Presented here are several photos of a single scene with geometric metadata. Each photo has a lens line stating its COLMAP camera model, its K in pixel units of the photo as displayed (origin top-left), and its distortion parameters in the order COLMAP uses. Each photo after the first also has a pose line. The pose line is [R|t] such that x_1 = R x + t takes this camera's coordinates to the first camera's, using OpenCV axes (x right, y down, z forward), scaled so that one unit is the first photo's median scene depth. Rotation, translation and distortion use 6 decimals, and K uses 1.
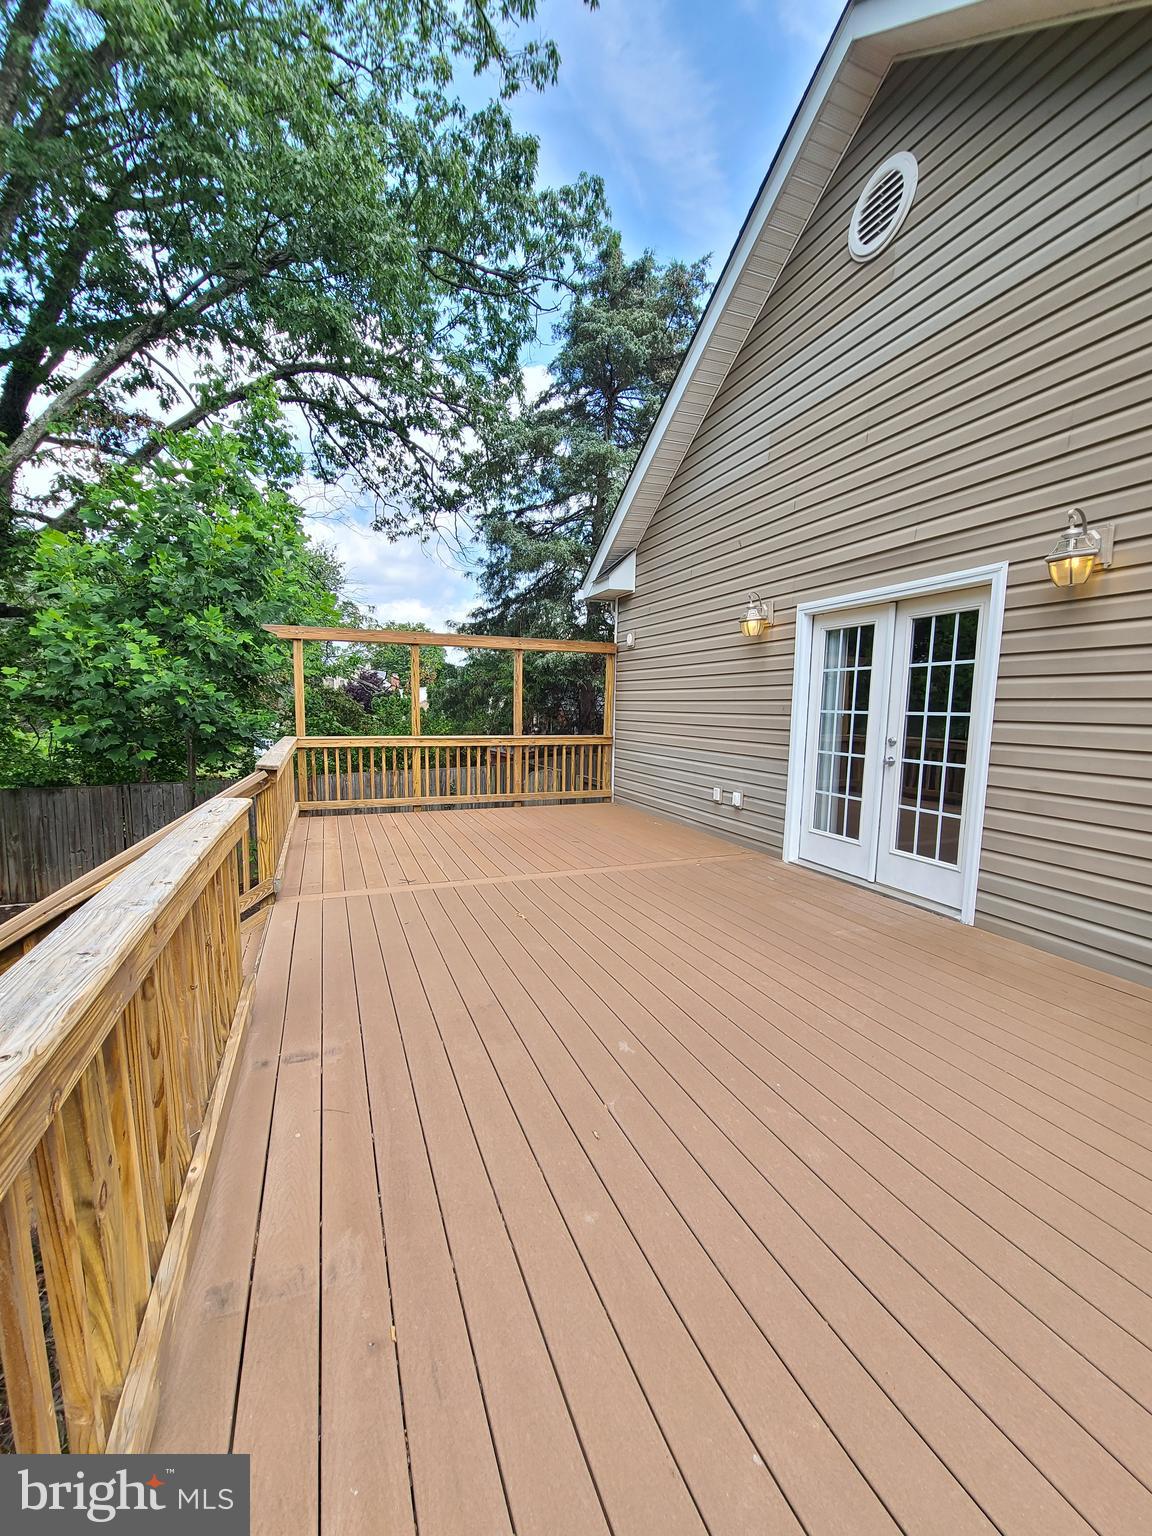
lens RADIAL K [[626.5, 0, 576.1], [0, 626.5, 779.3], [0, 0, 1]] dist [-0.001592, -0.001382]
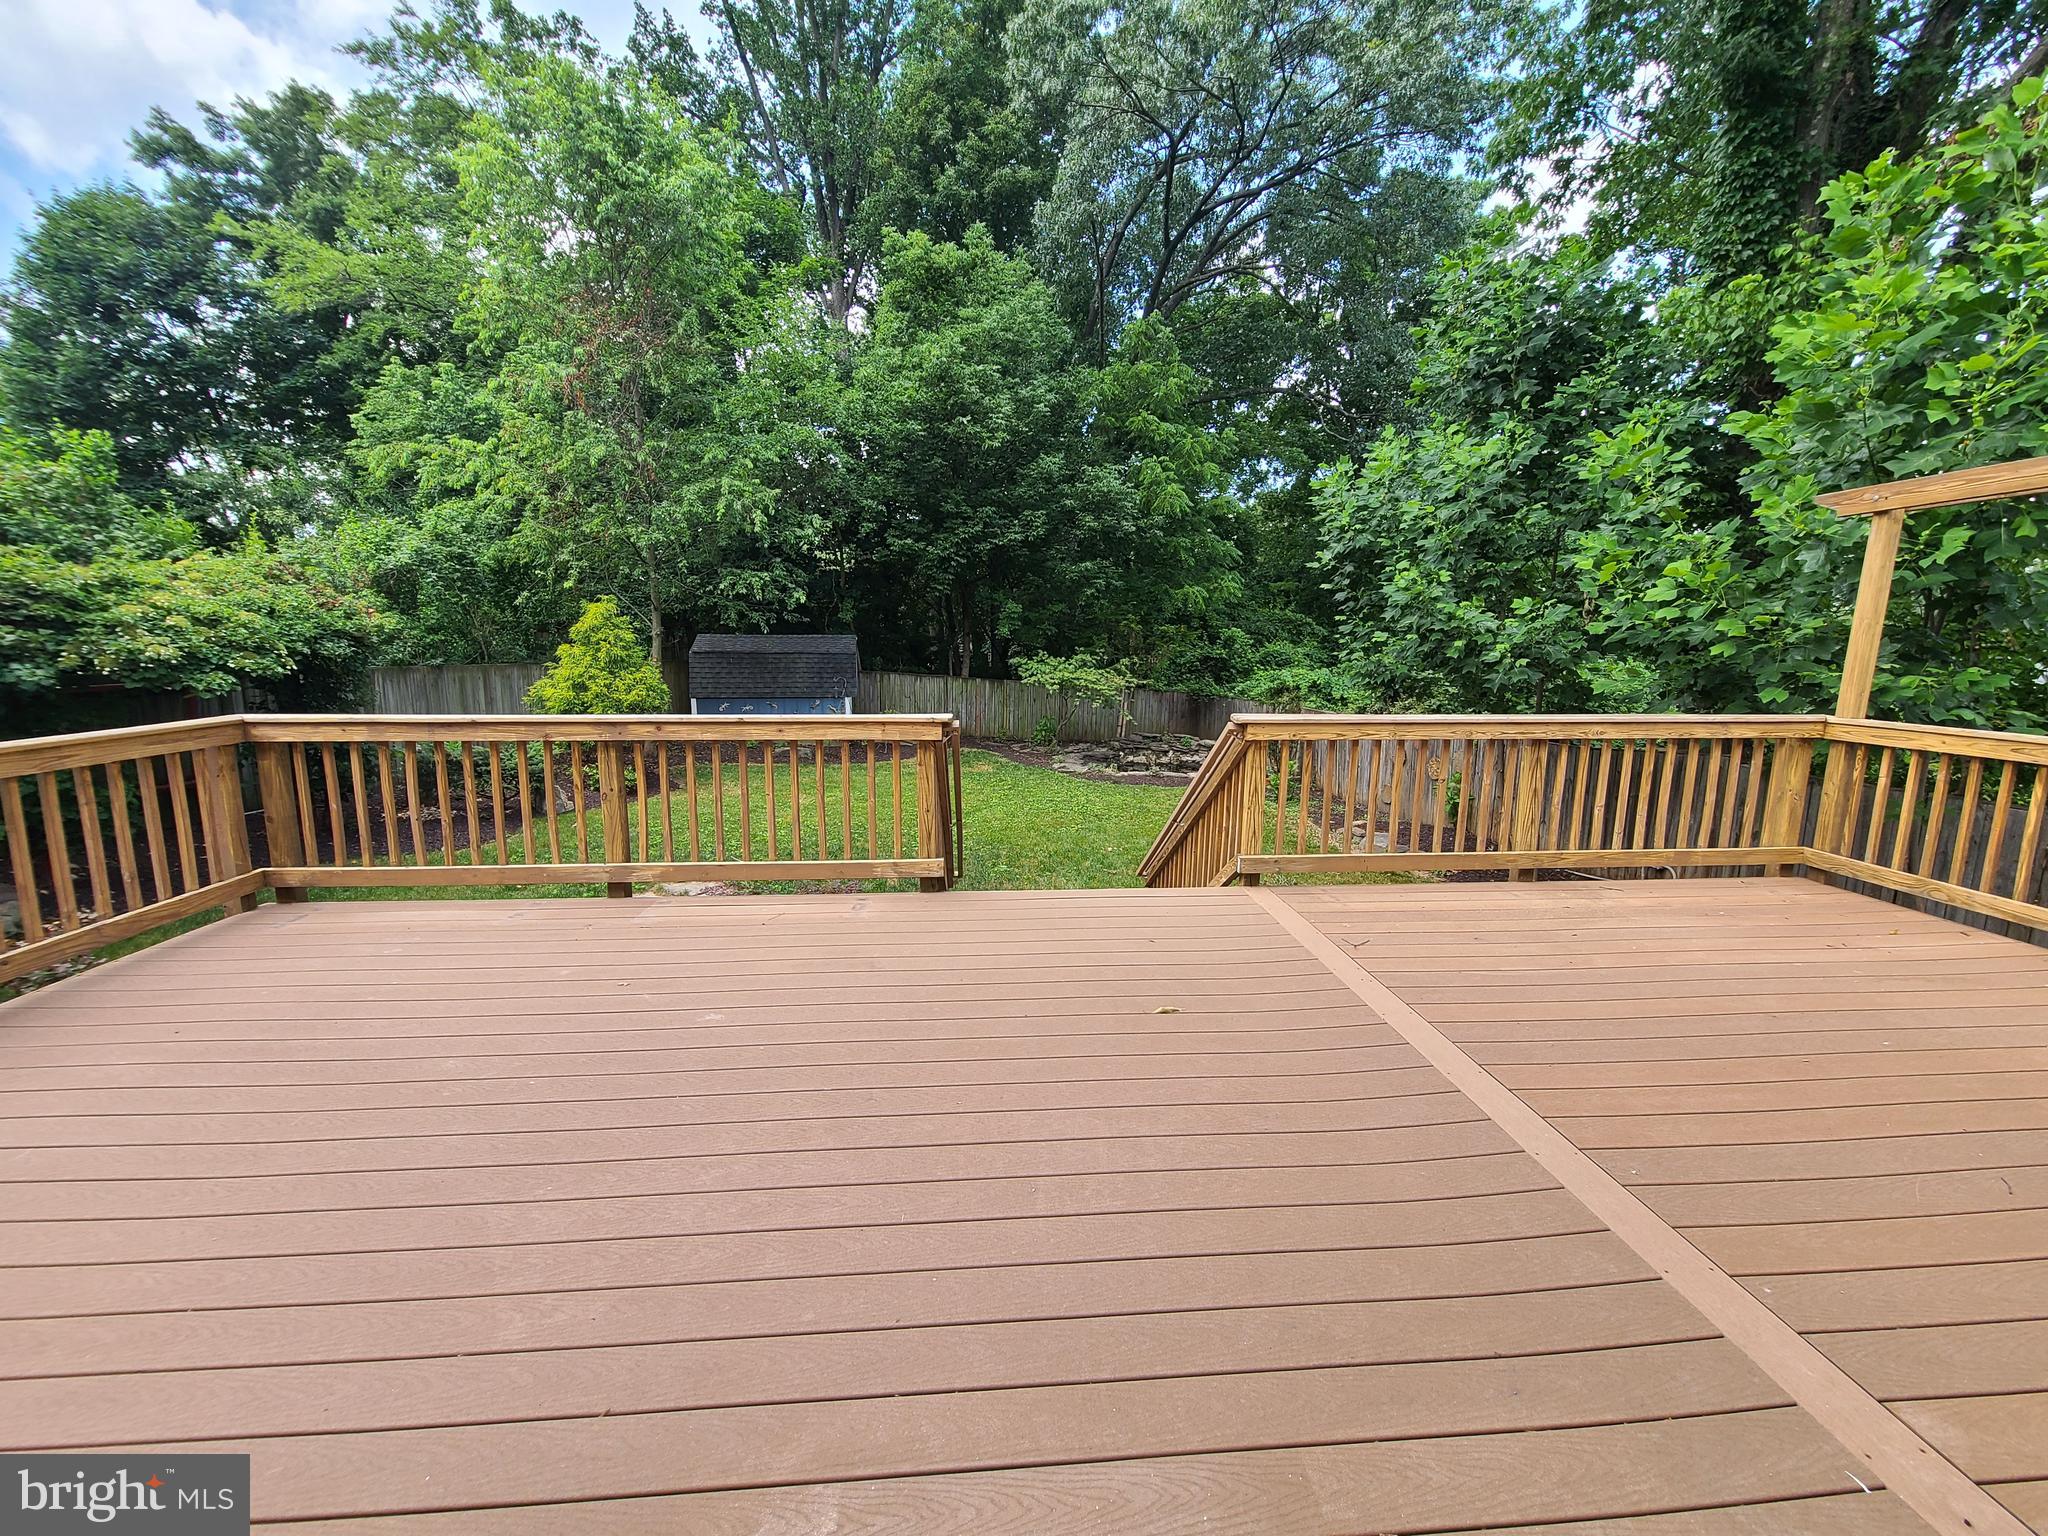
lens RADIAL K [[835.3, 0, 1023.7], [0, 835.3, 766.0], [0, 0, 1]] dist [-0.001592, -0.001382]
pose [[-0.279805, 0.142406, -0.949436, 0.680964], [-0.135776, 0.973128, 0.185974, -0.129976], [0.950407, 0.180947, -0.252951, 1.107172]]
